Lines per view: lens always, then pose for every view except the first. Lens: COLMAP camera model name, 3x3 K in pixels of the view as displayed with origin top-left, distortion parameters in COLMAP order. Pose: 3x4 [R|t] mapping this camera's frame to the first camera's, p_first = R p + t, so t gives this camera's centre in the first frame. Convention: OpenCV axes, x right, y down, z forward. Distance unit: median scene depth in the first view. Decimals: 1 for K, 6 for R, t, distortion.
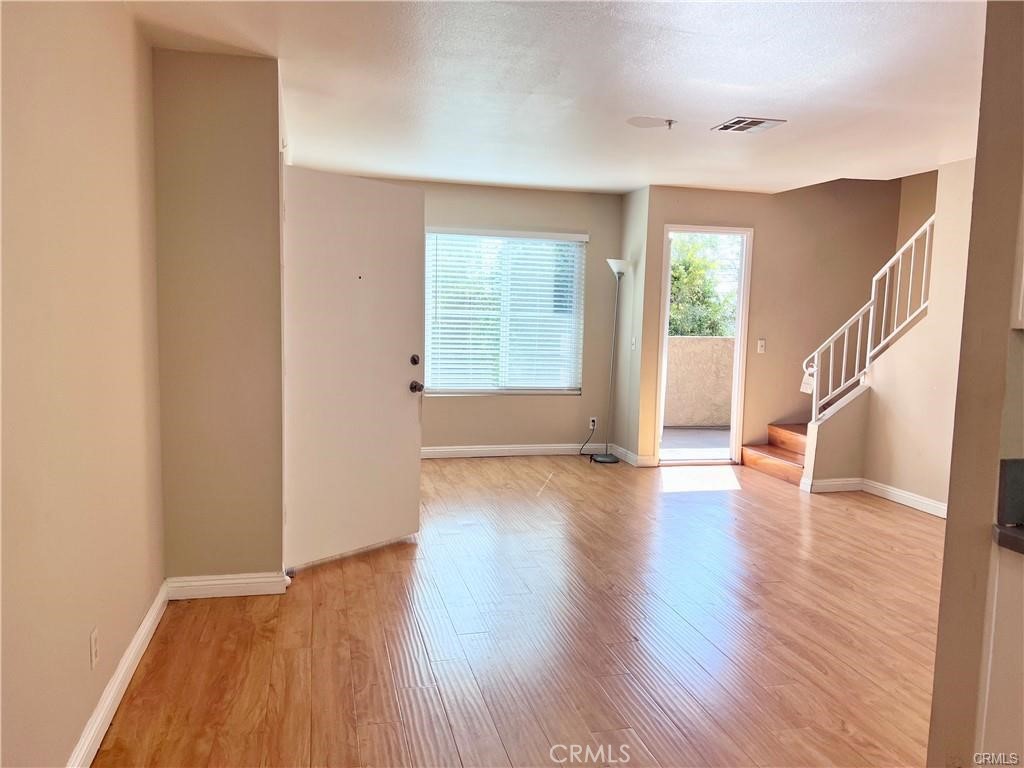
lens RADIAL K [[761.2, 0, 512.0], [0, 761.2, 384.0], [0, 0, 1]] dist [0.102351, -0.145062]
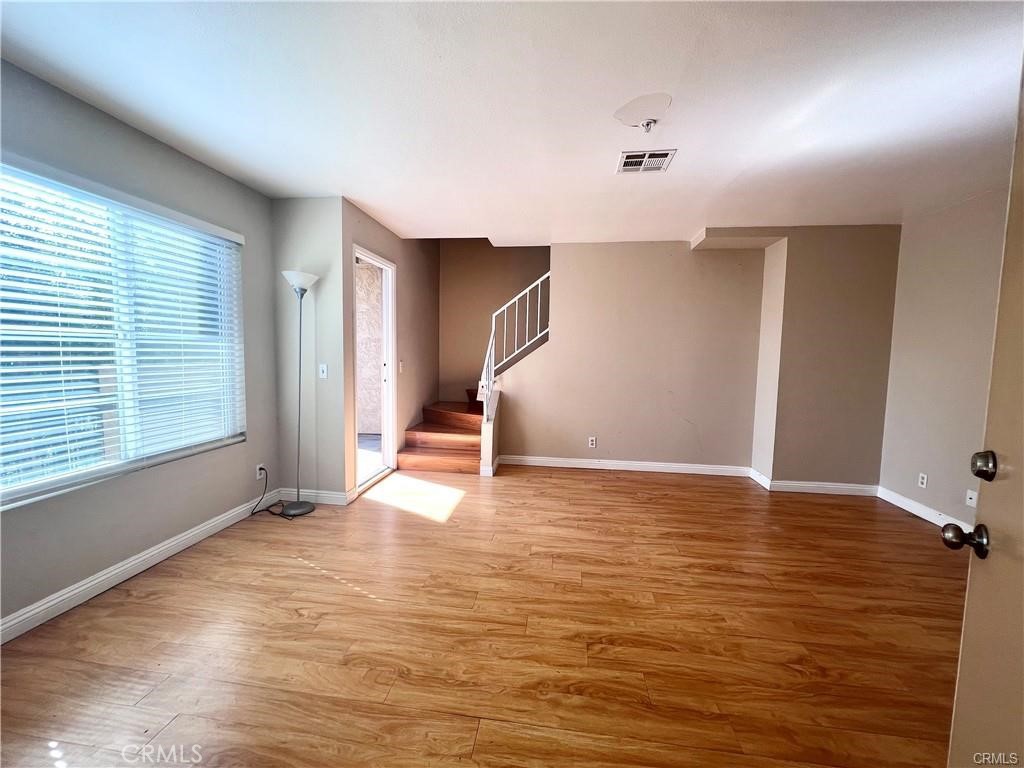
lens RADIAL K [[411.0, 0, 512.0], [0, 411.0, 384.0], [0, 0, 1]] dist [0.000613, 0.000046]
pose [[0.371126, -0.093326, 0.923881, -0.229921], [0.081826, 0.994353, 0.067576, -0.059458], [-0.924970, 0.050518, 0.376666, 0.701412]]
